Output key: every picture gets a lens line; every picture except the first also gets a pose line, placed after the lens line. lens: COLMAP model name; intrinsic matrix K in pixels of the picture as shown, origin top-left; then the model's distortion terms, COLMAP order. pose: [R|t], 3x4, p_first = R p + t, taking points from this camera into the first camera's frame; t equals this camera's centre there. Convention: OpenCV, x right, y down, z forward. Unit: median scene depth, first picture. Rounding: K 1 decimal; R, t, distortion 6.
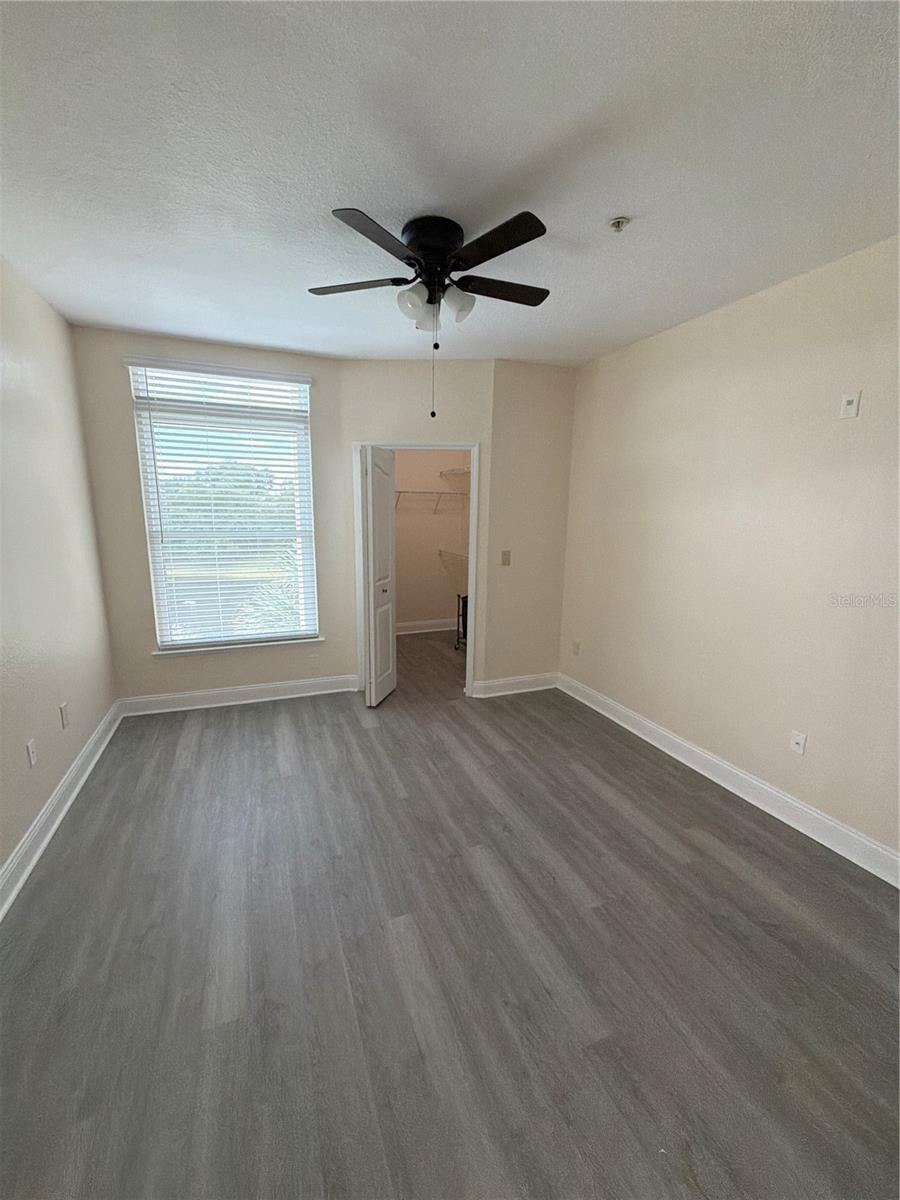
lens RADIAL K [[478.7, 0, 445.3], [0, 478.7, 601.3], [0, 0, 1]] dist [0.001696, -0.000075]
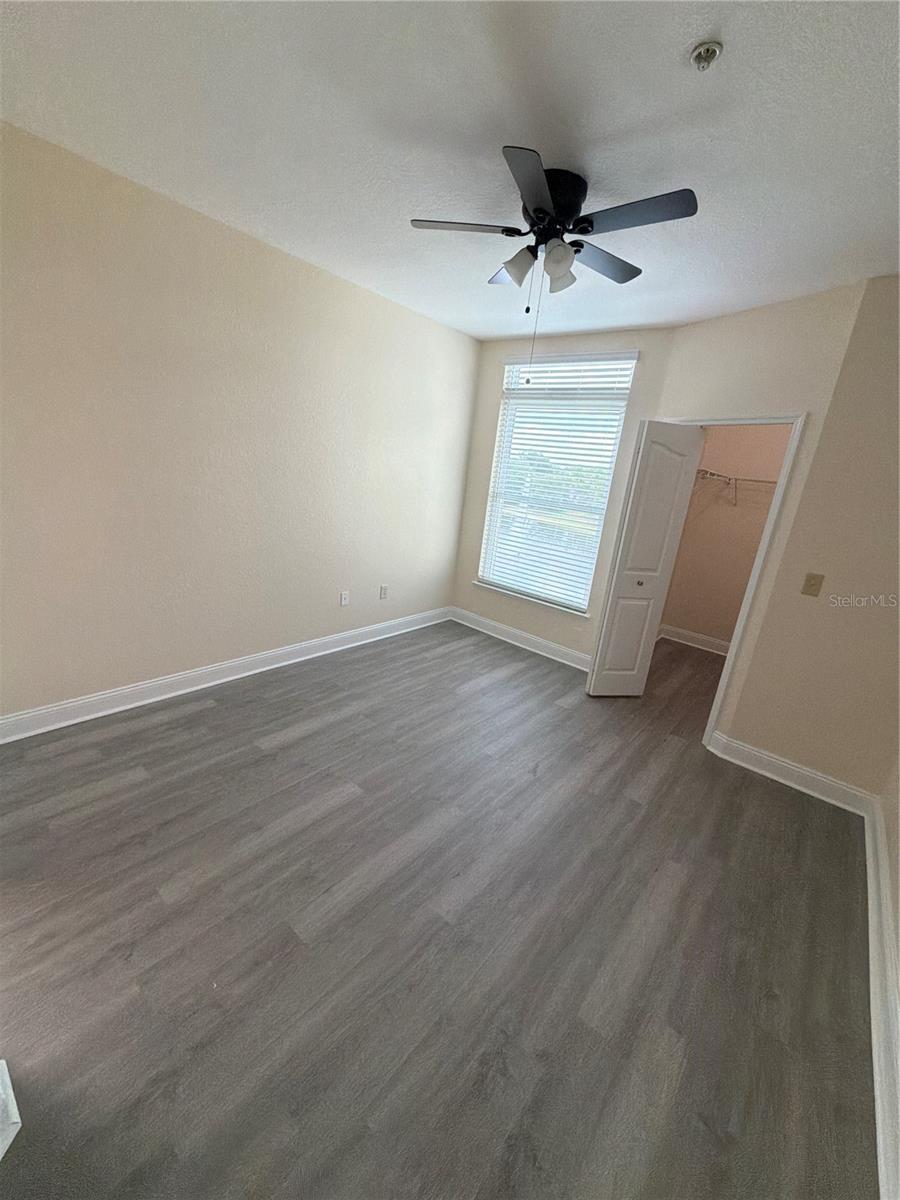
lens RADIAL K [[478.7, 0, 452.2], [0, 478.7, 602.0], [0, 0, 1]] dist [0.001696, -0.000075]
pose [[0.469802, 0.282831, -0.836237, 0.507301], [-0.267342, 0.948385, 0.170568, -0.051618], [0.841317, 0.143428, 0.521166, 0.251254]]
